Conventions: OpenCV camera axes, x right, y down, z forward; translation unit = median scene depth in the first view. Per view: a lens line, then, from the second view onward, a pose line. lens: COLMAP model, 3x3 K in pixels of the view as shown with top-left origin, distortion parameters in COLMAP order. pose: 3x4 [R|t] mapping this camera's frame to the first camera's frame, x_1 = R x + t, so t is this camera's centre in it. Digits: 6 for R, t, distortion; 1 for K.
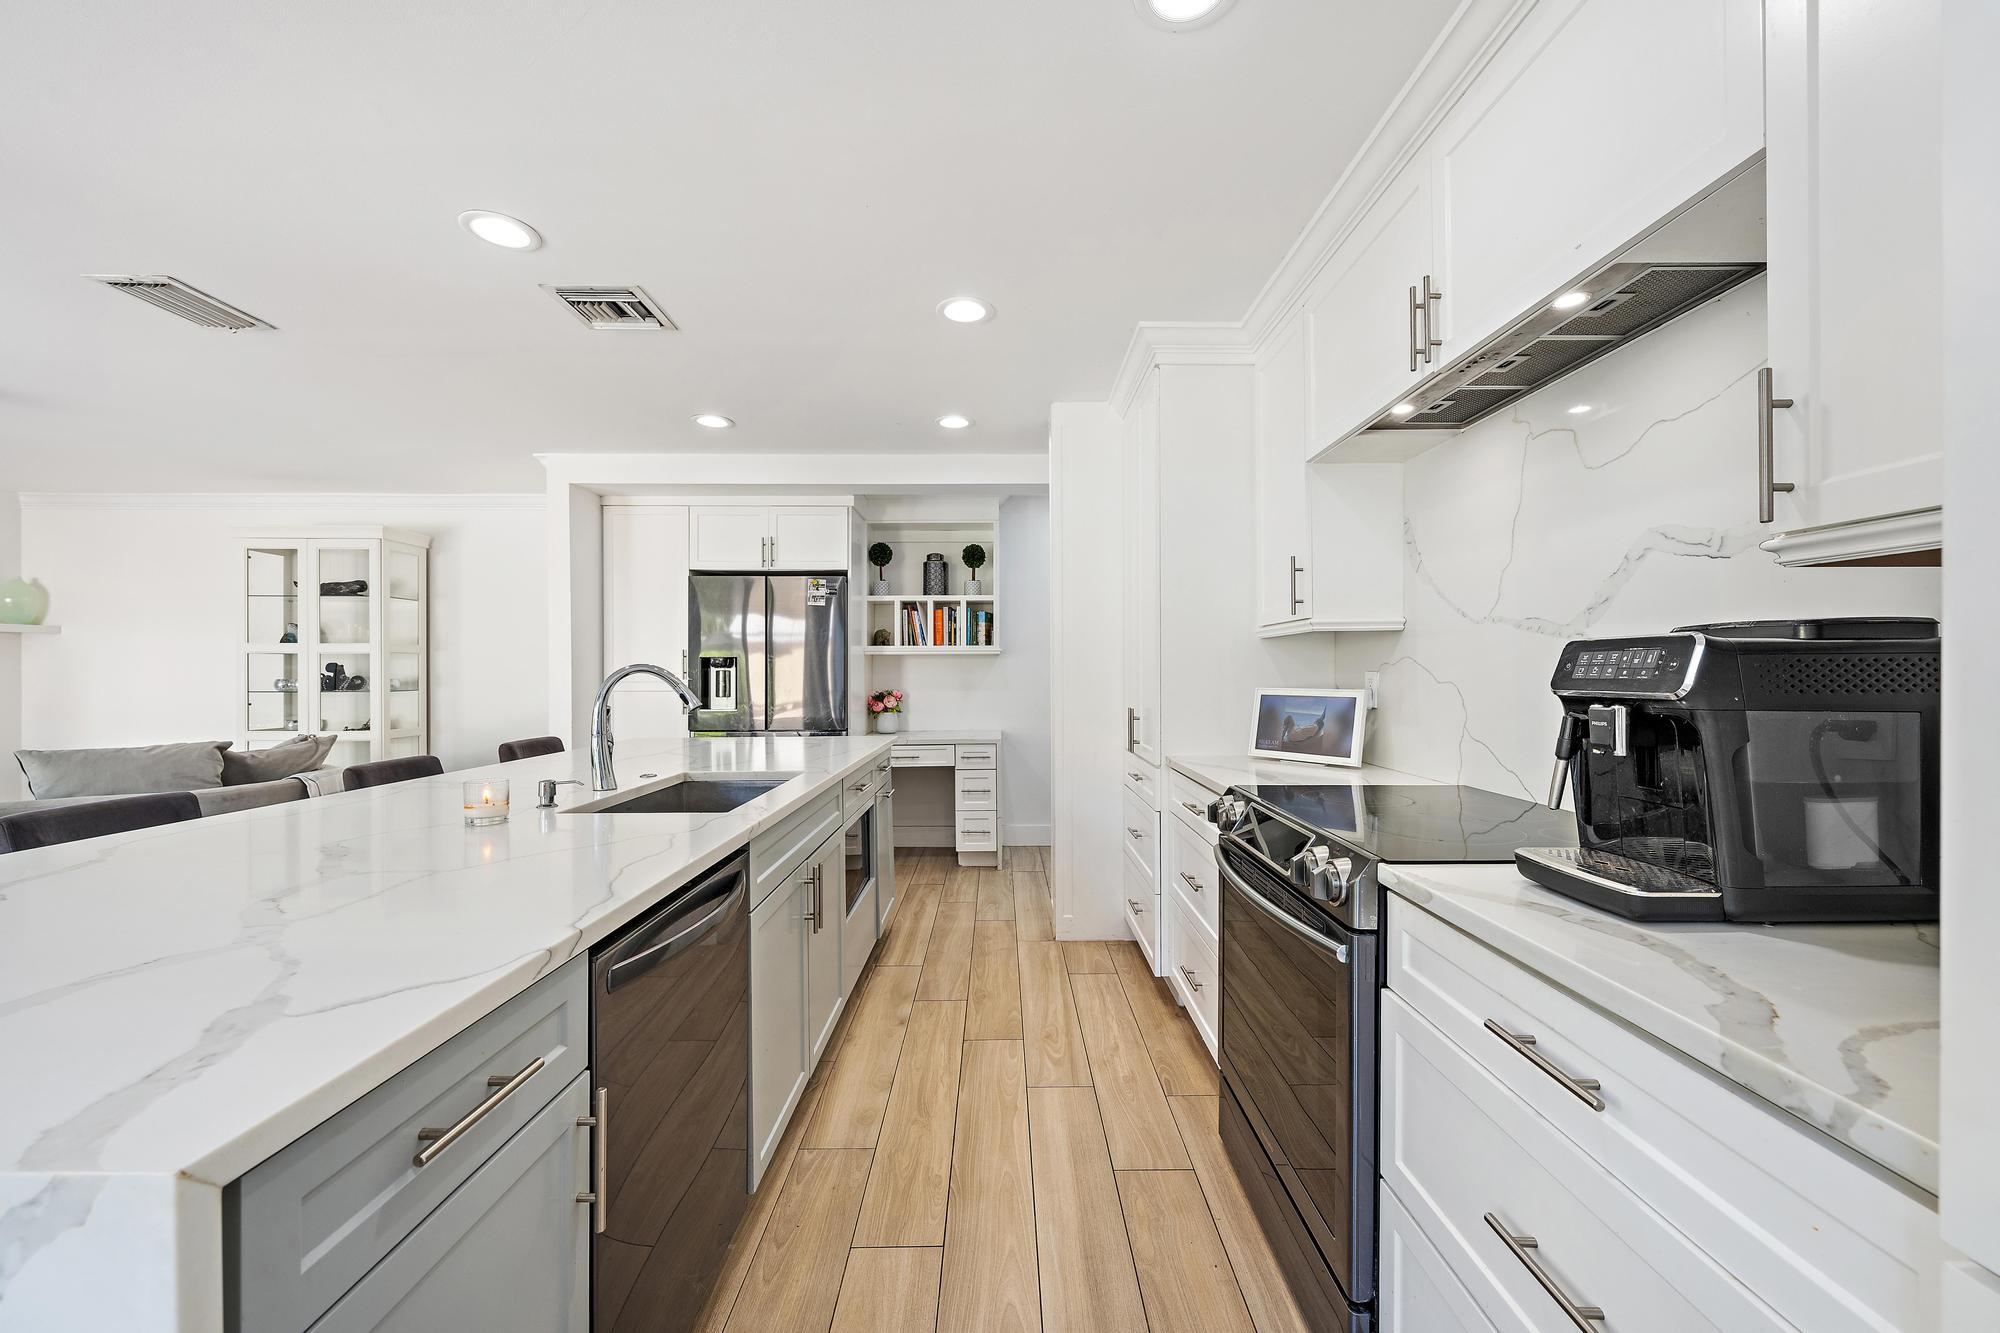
lens RADIAL K [[764.9, 0, 1006.2], [0, 764.9, 666.8], [0, 0, 1]] dist [-0.002026, 0.000128]
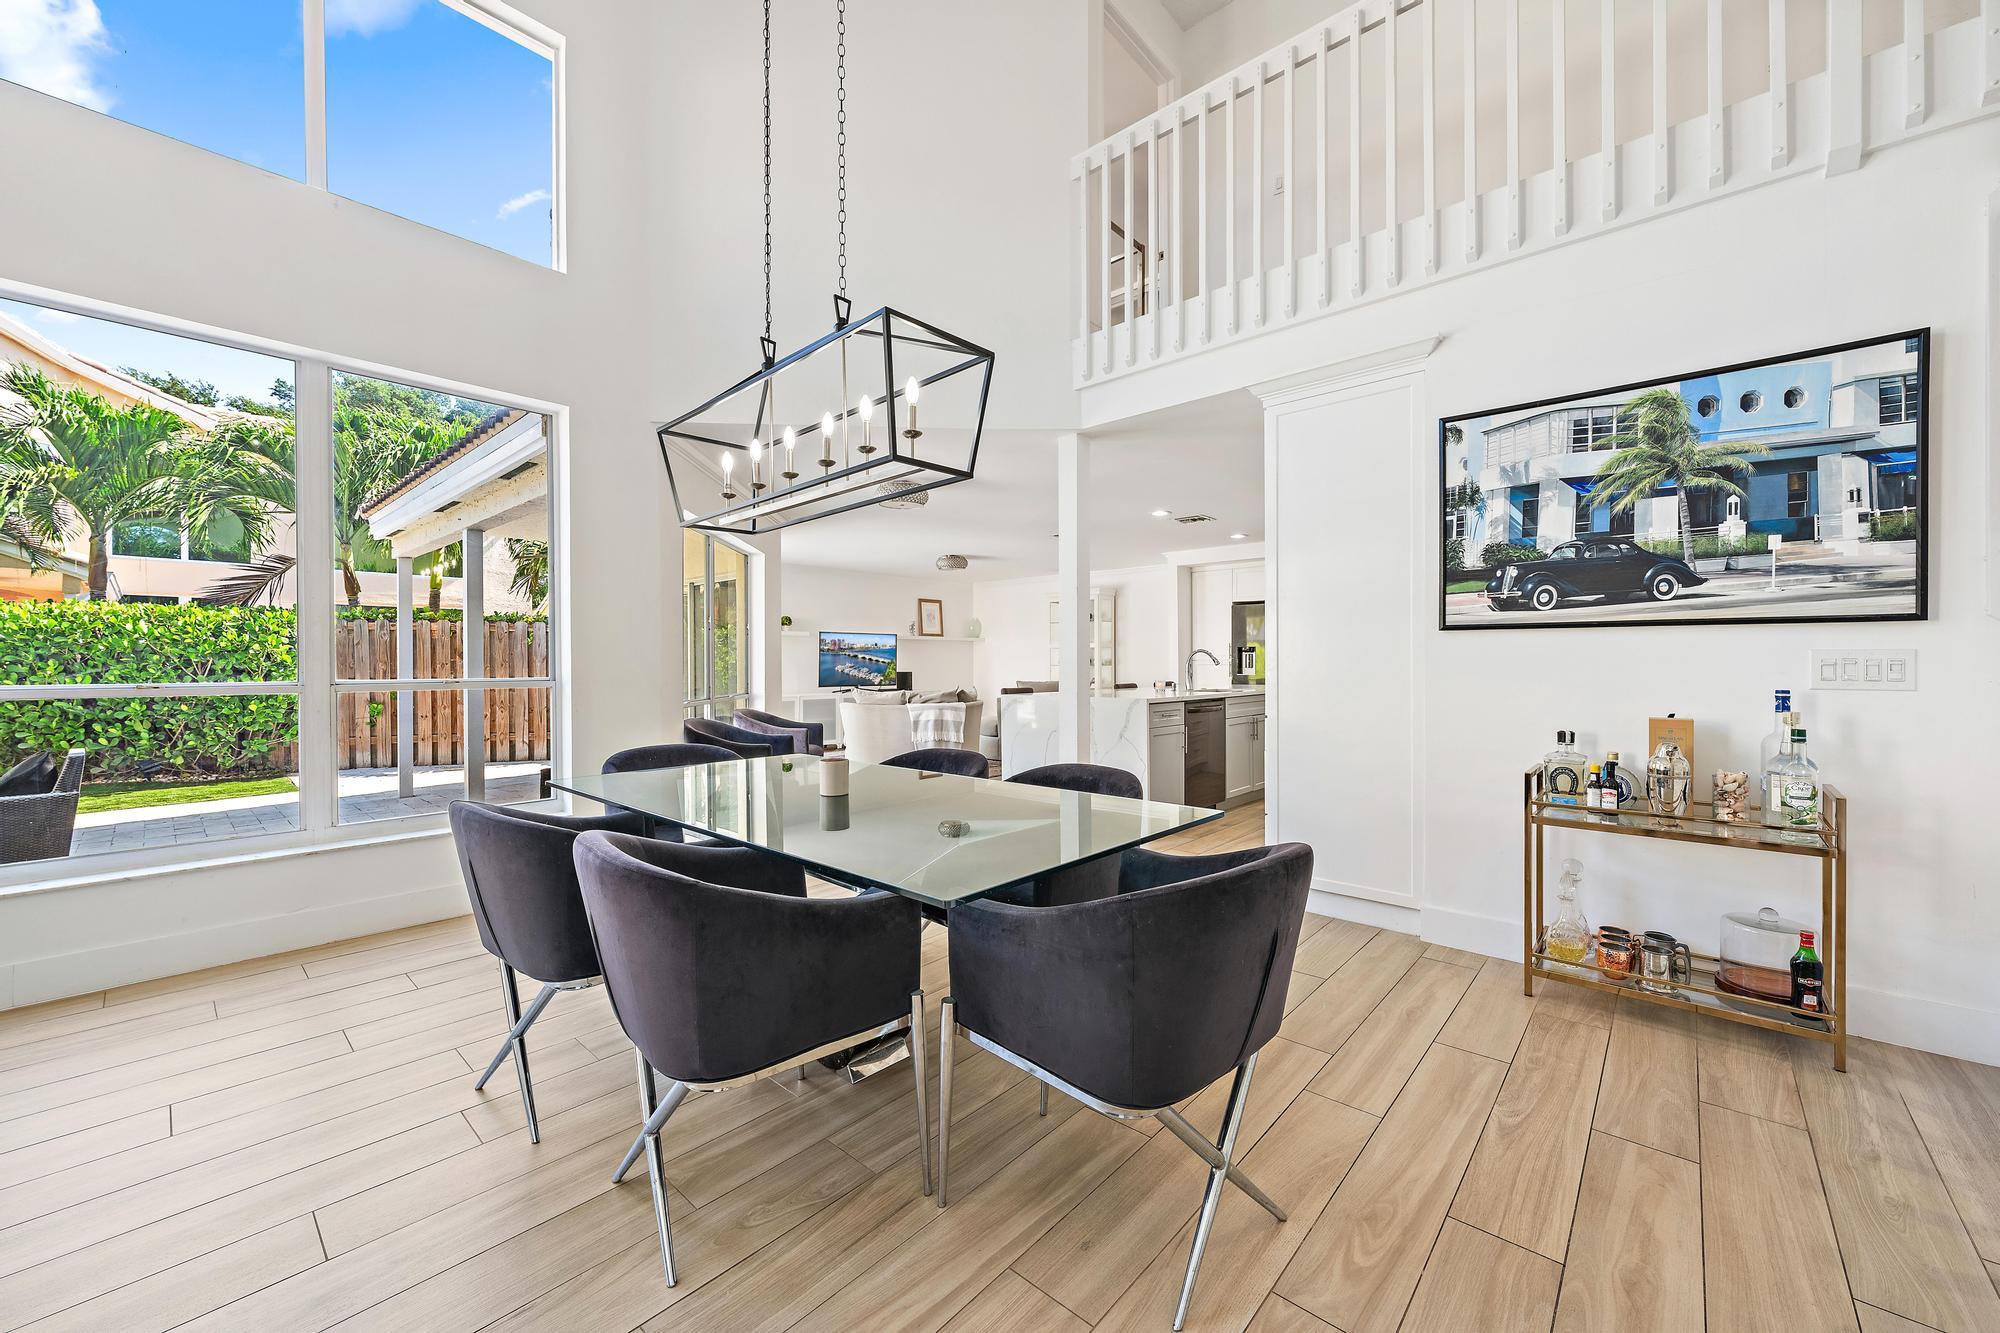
lens RADIAL K [[764.9, 0, 1006.2], [0, 764.9, 666.8], [0, 0, 1]] dist [-0.002026, 0.000128]
pose [[0.743696, 0.003436, -0.668509, 0.452098], [0.004572, 0.999937, 0.010226, 0.013956], [0.668502, -0.010661, 0.743634, -0.820323]]
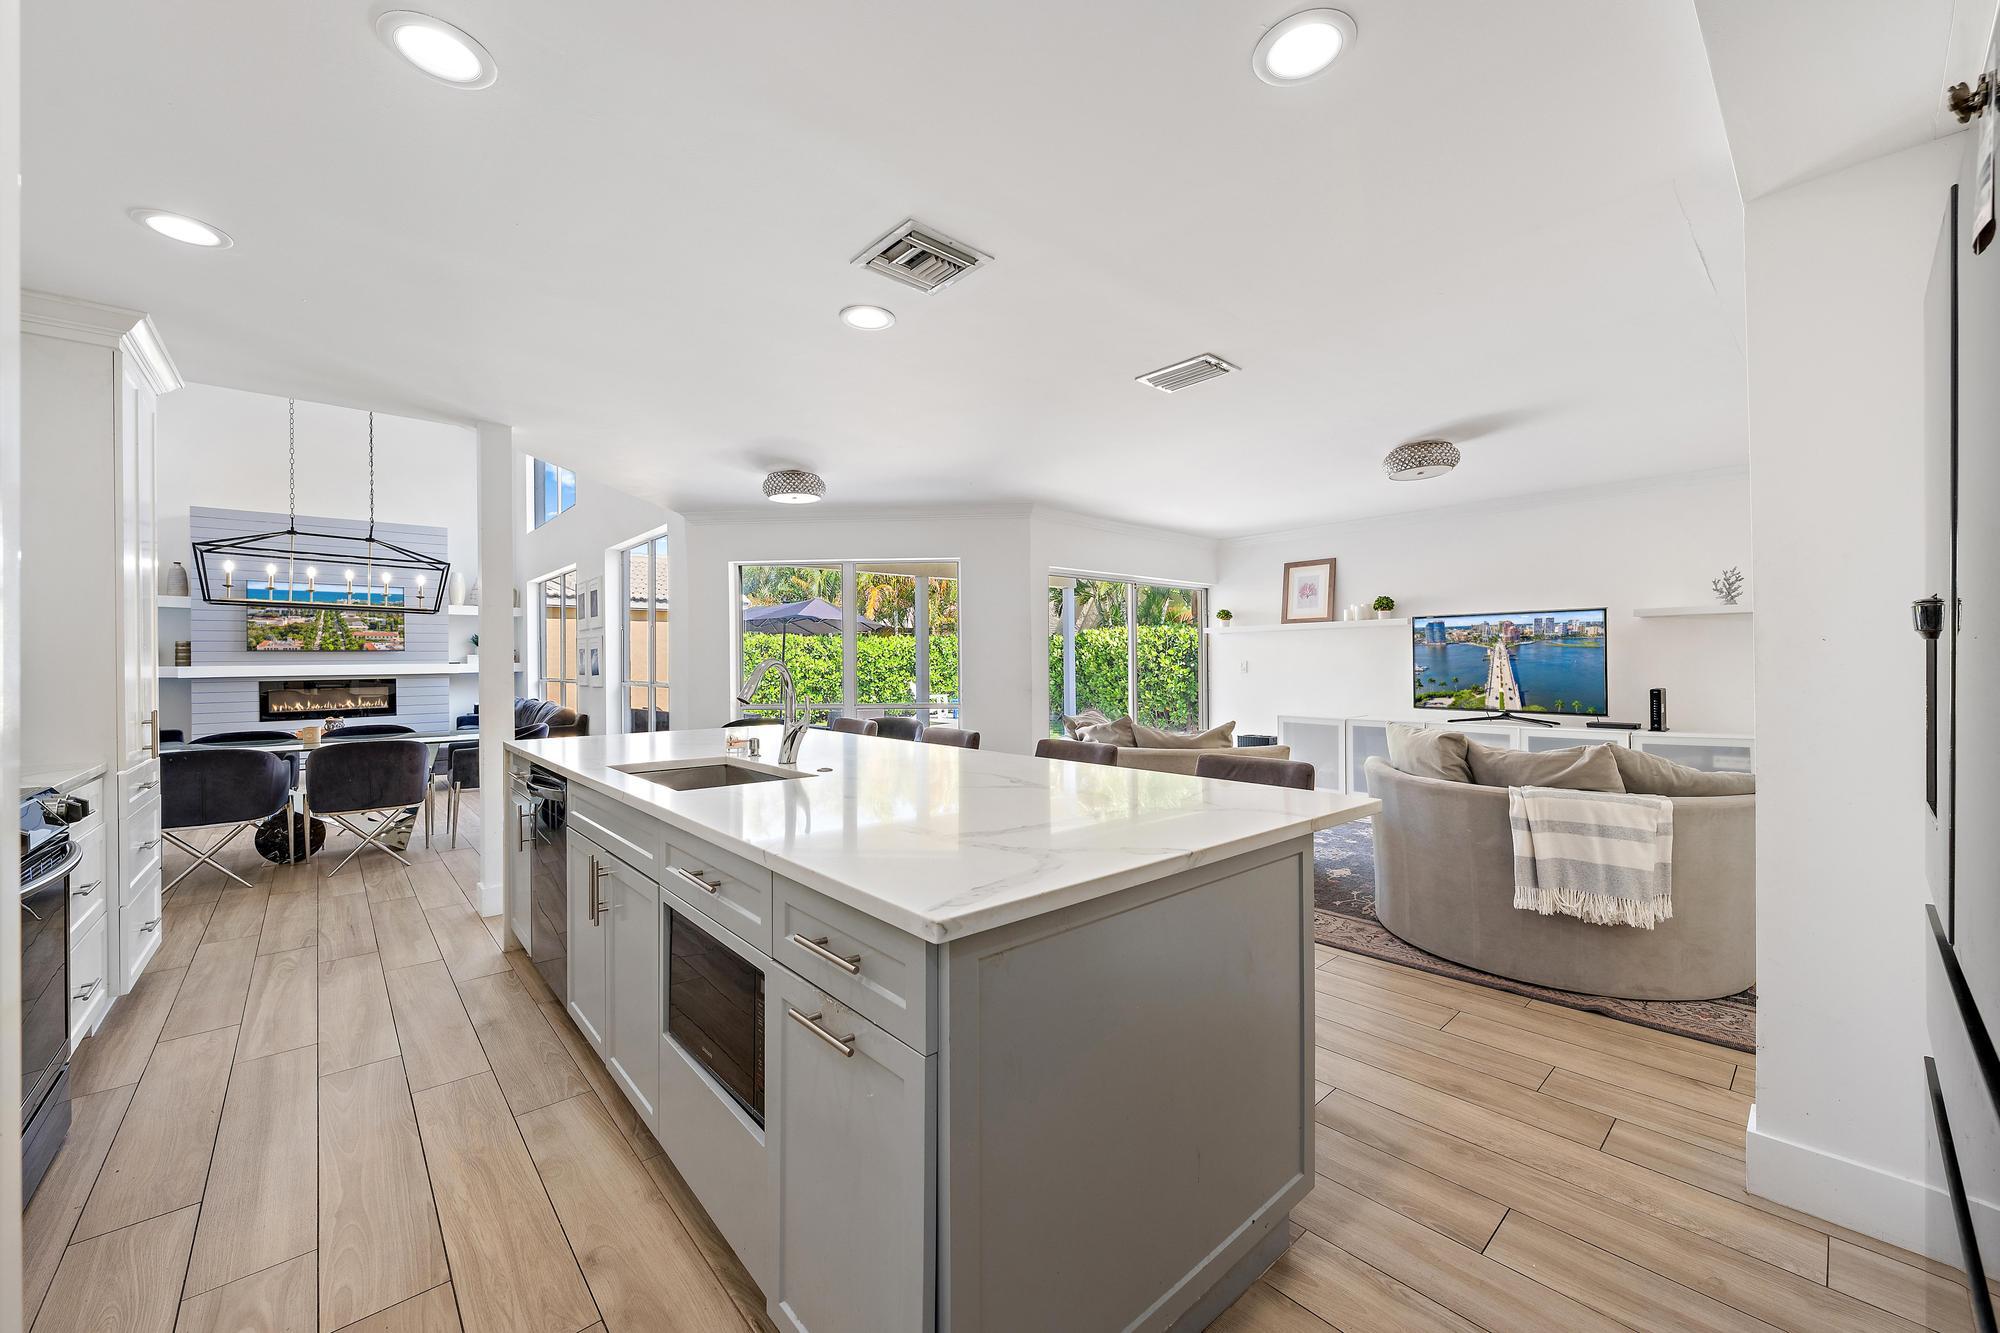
lens RADIAL K [[764.9, 0, 1006.2], [0, 764.9, 666.8], [0, 0, 1]] dist [-0.002026, 0.000128]
pose [[-0.748166, 0.012823, -0.663387, 0.005577], [0.014478, 0.999891, 0.002998, 0.004799], [0.663353, -0.007361, -0.748270, 0.962535]]
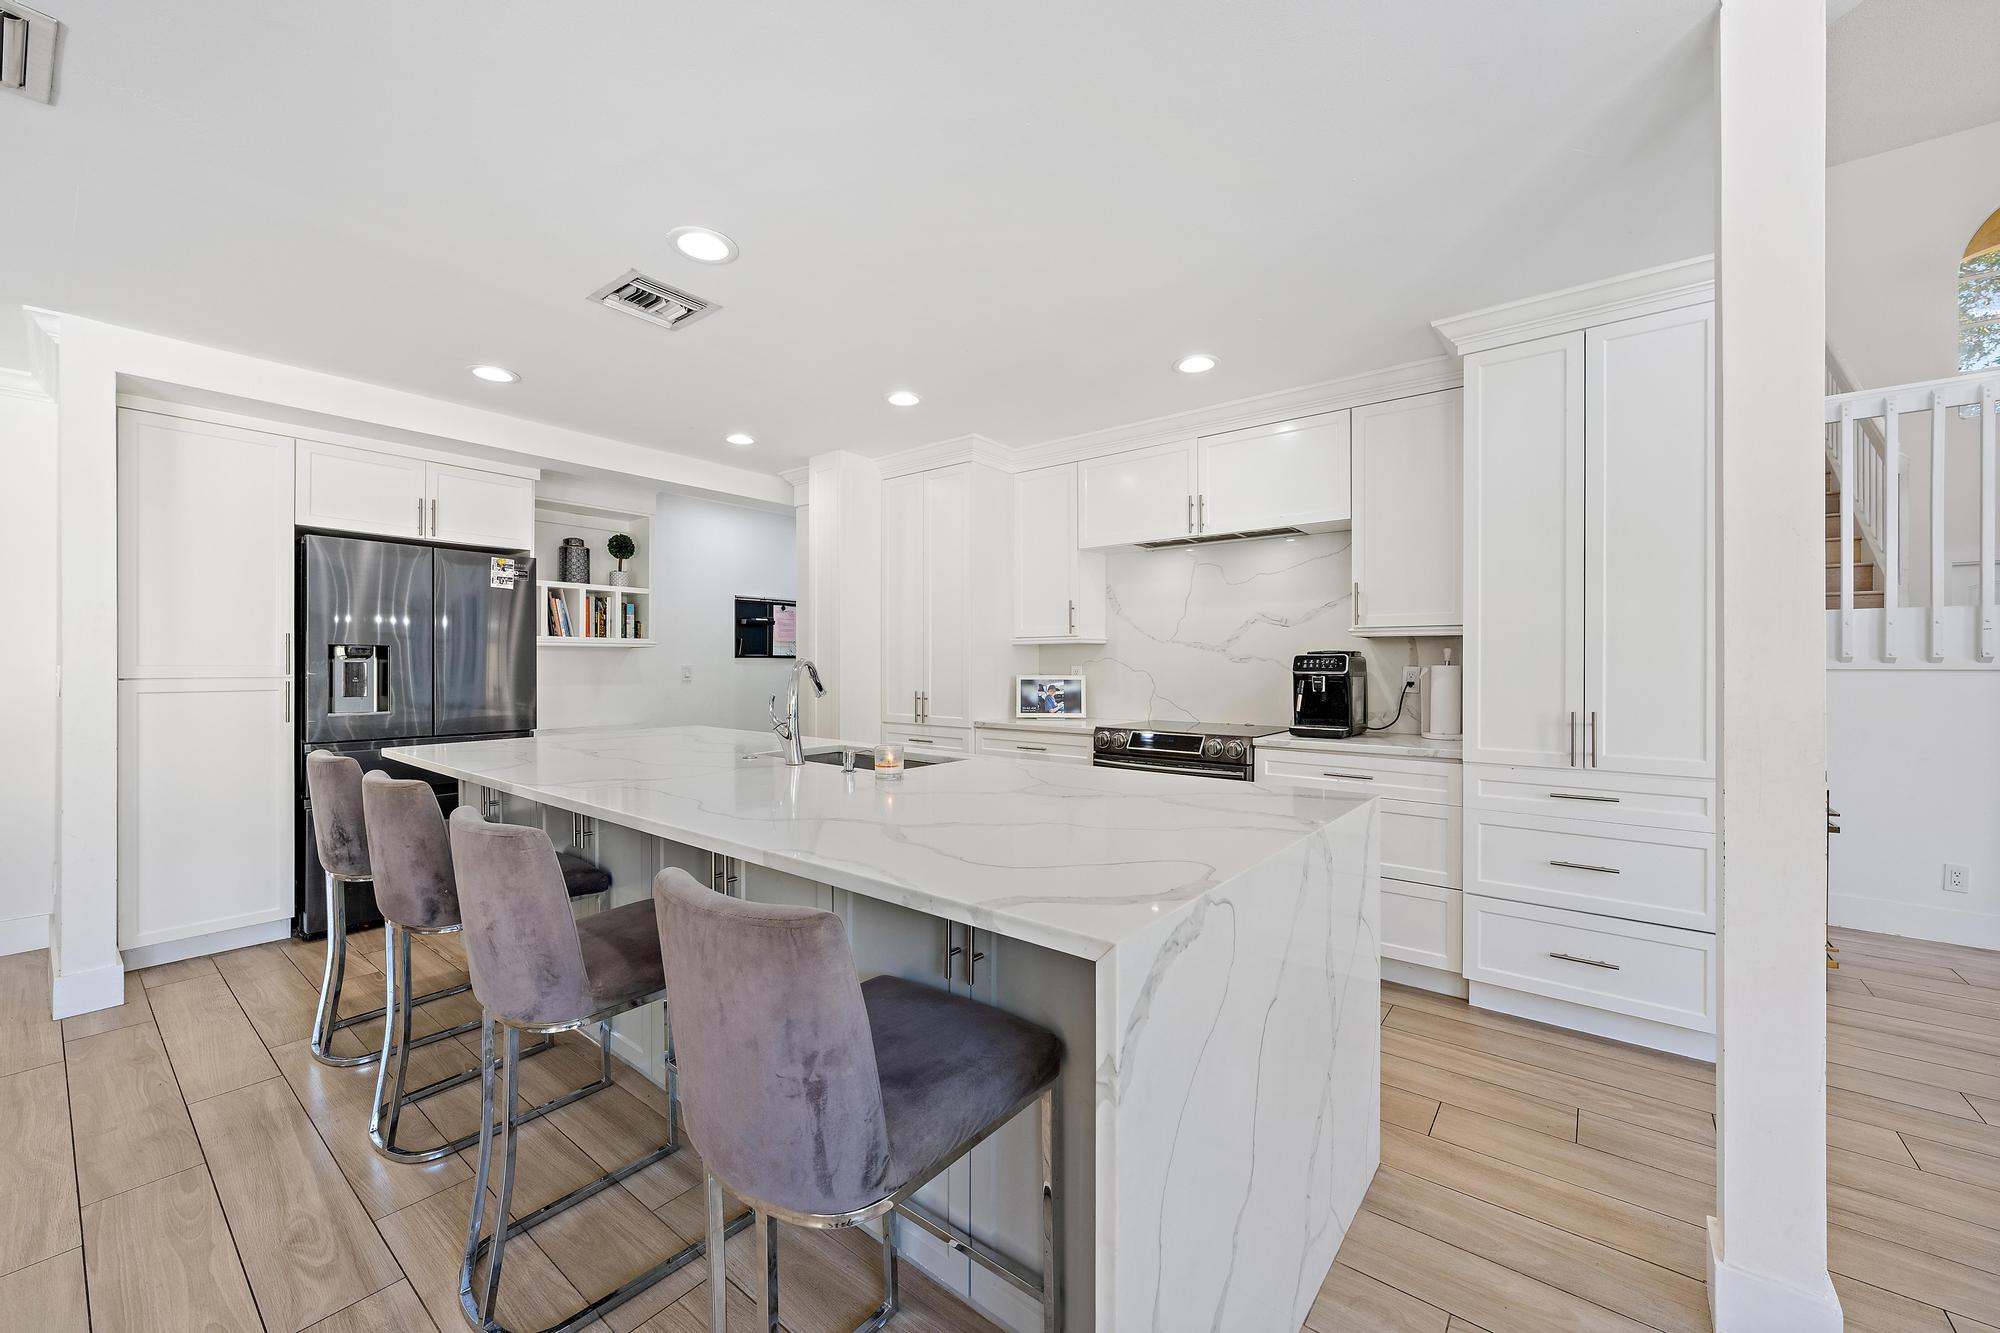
lens RADIAL K [[764.9, 0, 1006.2], [0, 764.9, 666.8], [0, 0, 1]] dist [-0.002026, 0.000128]
pose [[0.624196, 0.002651, 0.781263, -0.561495], [-0.007938, 0.999964, 0.002949, 0.002412], [-0.781227, -0.008042, 0.624195, 0.003922]]
